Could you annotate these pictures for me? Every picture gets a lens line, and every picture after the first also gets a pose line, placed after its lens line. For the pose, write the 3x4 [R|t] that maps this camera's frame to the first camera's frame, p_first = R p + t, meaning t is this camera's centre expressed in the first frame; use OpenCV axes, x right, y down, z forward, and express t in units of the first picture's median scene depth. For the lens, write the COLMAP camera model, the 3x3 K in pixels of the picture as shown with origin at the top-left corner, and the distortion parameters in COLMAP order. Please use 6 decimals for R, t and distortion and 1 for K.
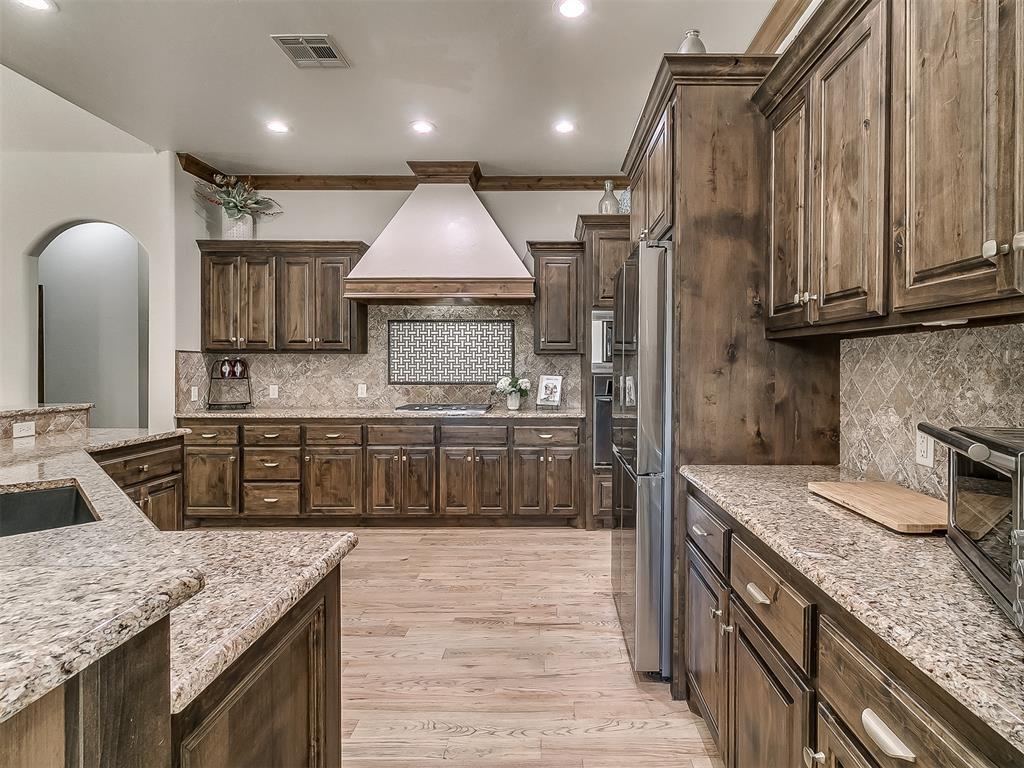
lens RADIAL K [[538.8, 0, 555.0], [0, 538.8, 367.8], [0, 0, 1]] dist [0.002021, 0.000135]
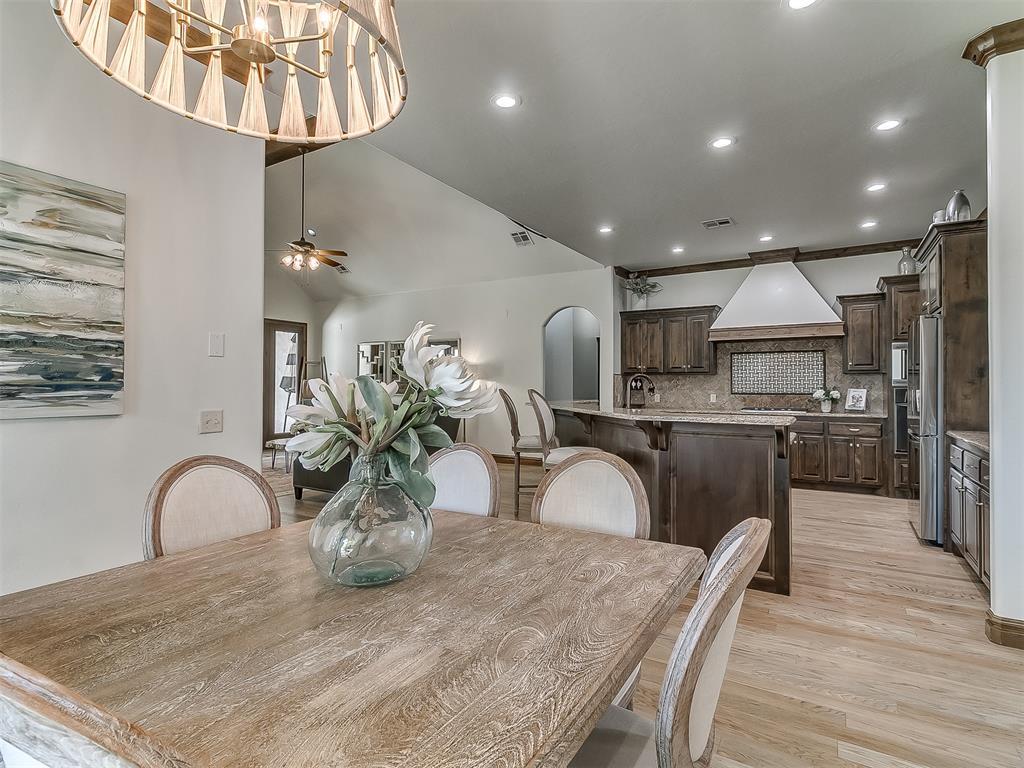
lens RADIAL K [[542.4, 0, 508.0], [0, 542.4, 377.8], [0, 0, 1]] dist [0.001702, 0.000260]
pose [[0.851118, -0.007043, -0.524927, -0.040273], [-0.003009, 0.999828, -0.018294, 0.014744], [0.524965, 0.017150, 0.850951, -0.706230]]
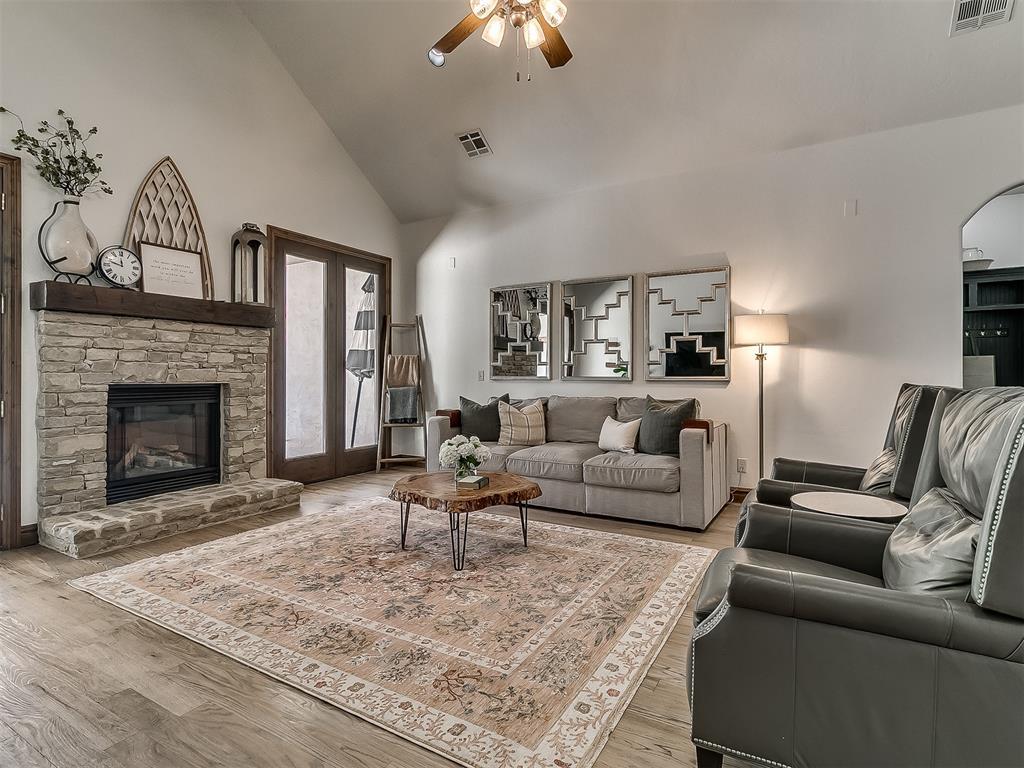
lens RADIAL K [[535.1, 0, 502.0], [0, 535.1, 373.8], [0, 0, 1]] dist [0.001904, 0.000508]
pose [[0.855539, -0.008169, -0.517674, -1.086185], [0.003946, 0.999949, -0.009258, 0.045986], [0.517724, 0.005878, 0.855528, -0.176812]]
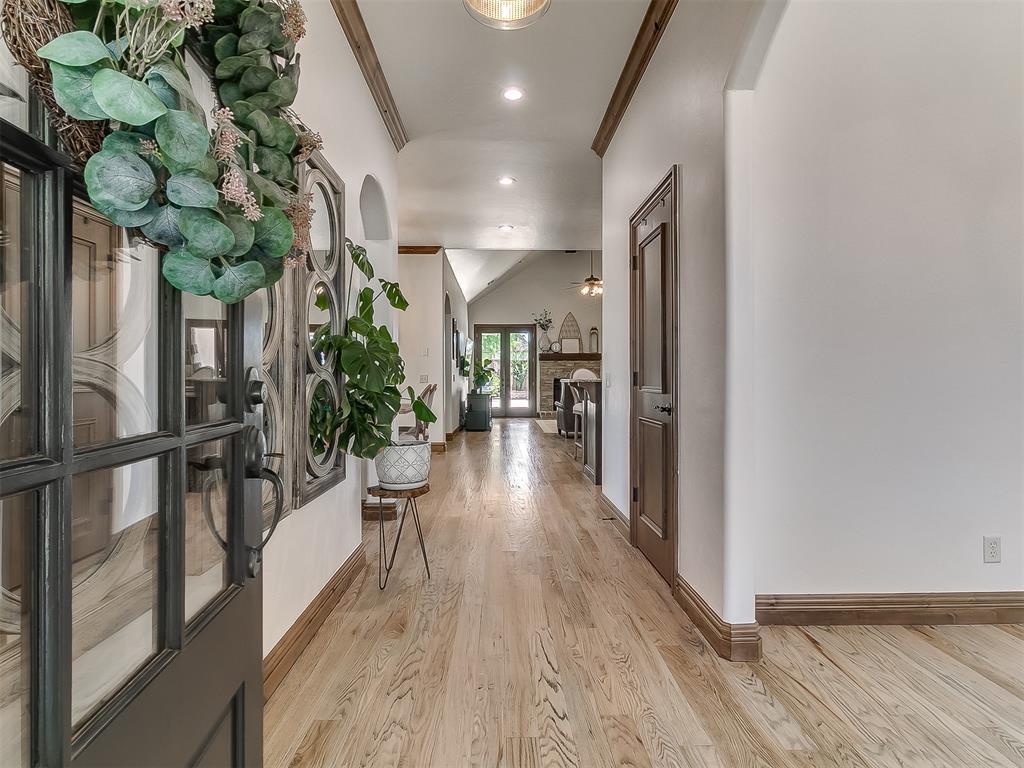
lens RADIAL K [[542.4, 0, 508.0], [0, 542.4, 377.8], [0, 0, 1]] dist [0.001702, 0.000260]
pose [[0.013379, -0.001972, -0.999909, 1.105531], [-0.001961, 0.999996, -0.001998, 0.054583], [0.999909, 0.001987, 0.013375, -0.094035]]
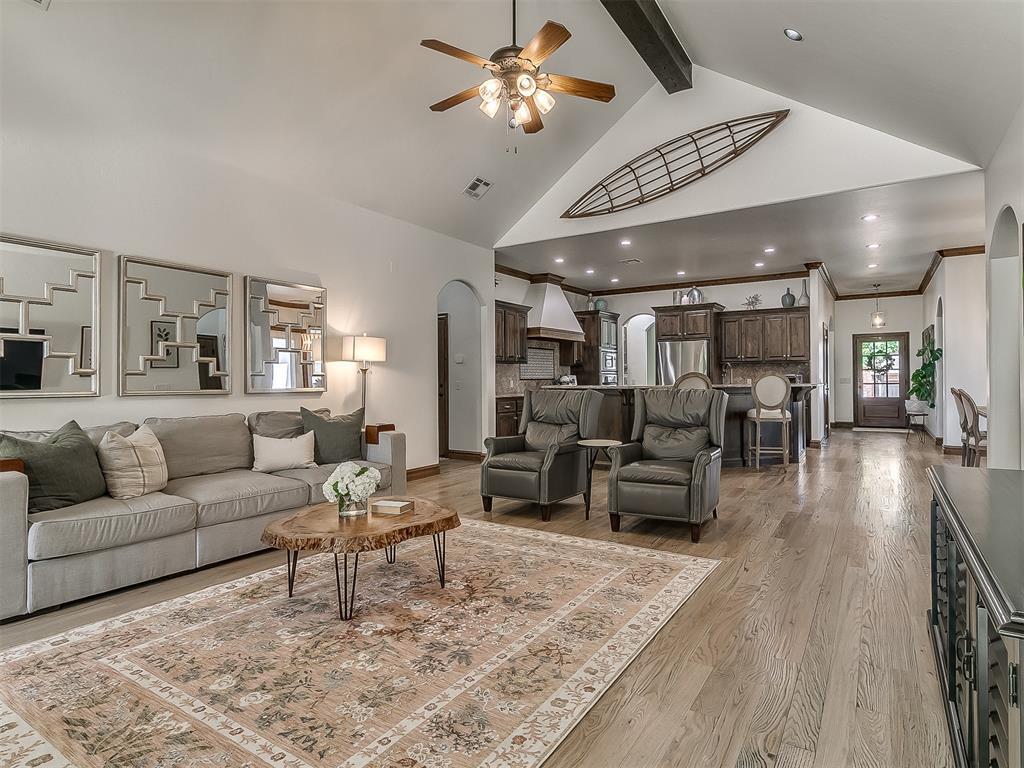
lens RADIAL K [[530.0, 0, 562.3], [0, 530.0, 377.3], [0, 0, 1]] dist [0.000734, 0.000199]
pose [[0.512467, -0.003021, 0.858701, -1.940337], [0.012312, 0.999917, -0.003830, 0.031583], [-0.858619, 0.012536, 0.512462, -0.096085]]
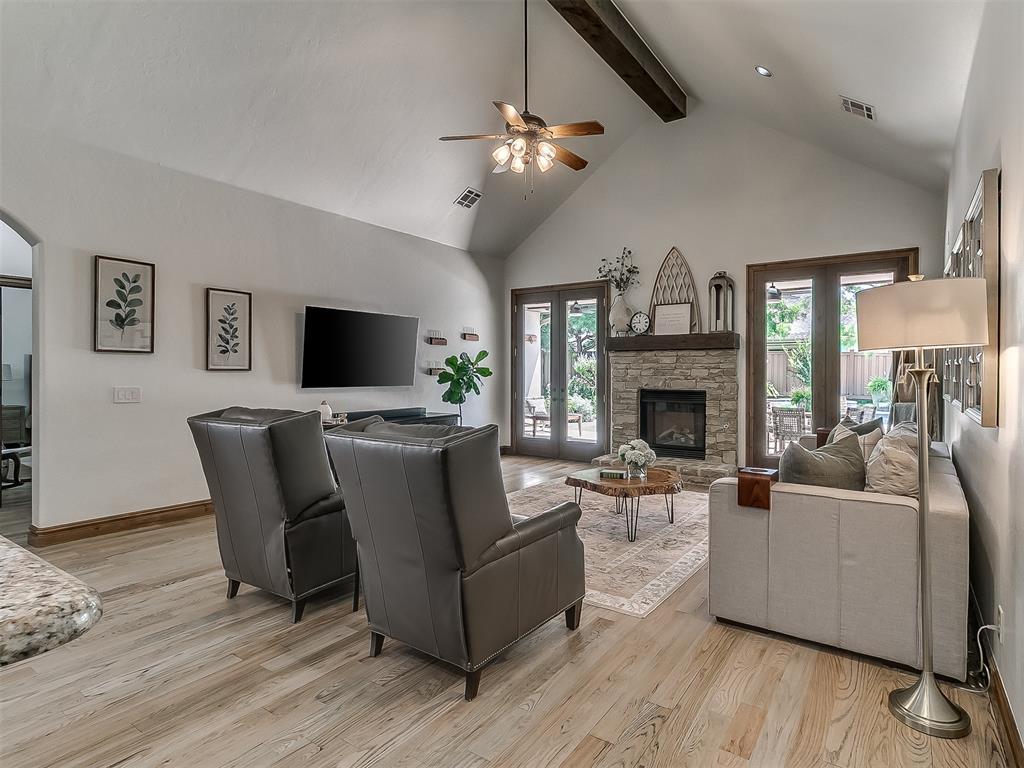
lens RADIAL K [[530.0, 0, 562.3], [0, 530.0, 377.3], [0, 0, 1]] dist [0.000734, 0.000199]
pose [[-0.543465, 0.004585, -0.839420, -0.672037], [-0.006121, 0.999937, 0.009425, 0.007755], [0.839410, 0.010260, -0.543402, 0.838201]]
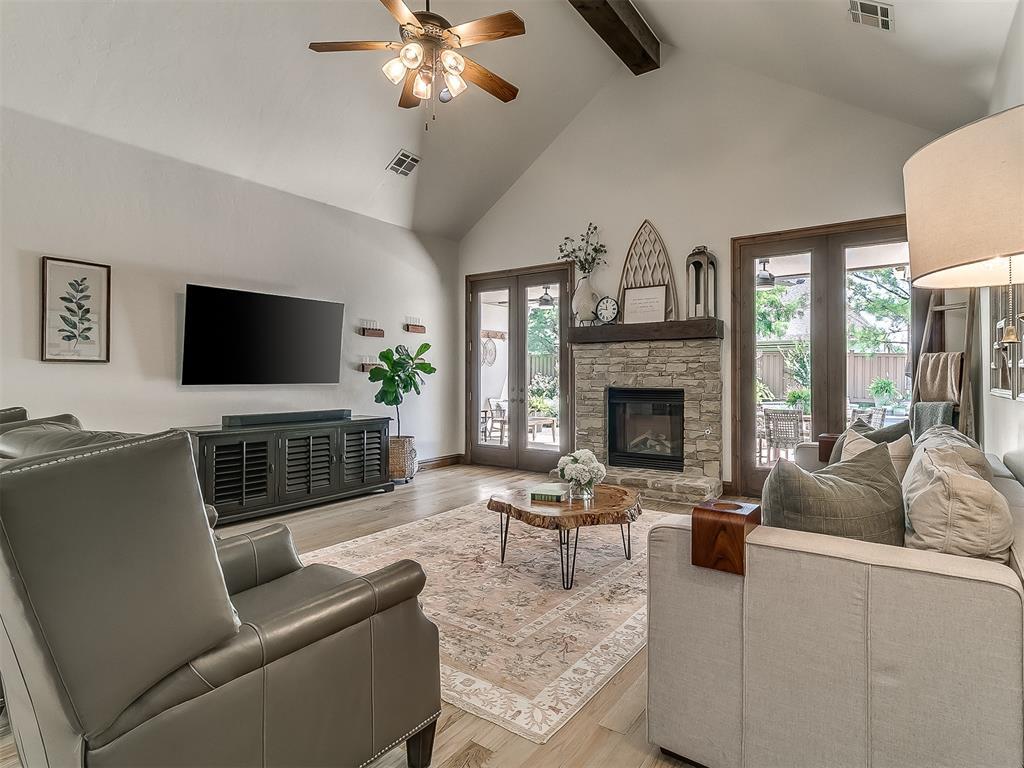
lens RADIAL K [[528.5, 0, 552.1], [0, 528.5, 374.5], [0, 0, 1]] dist [0.000653, -0.000306]
pose [[-0.554178, -0.006819, -0.832370, -0.913974], [-0.004973, 0.999976, -0.004881, 0.028712], [0.832383, 0.001434, -0.554199, 0.802435]]
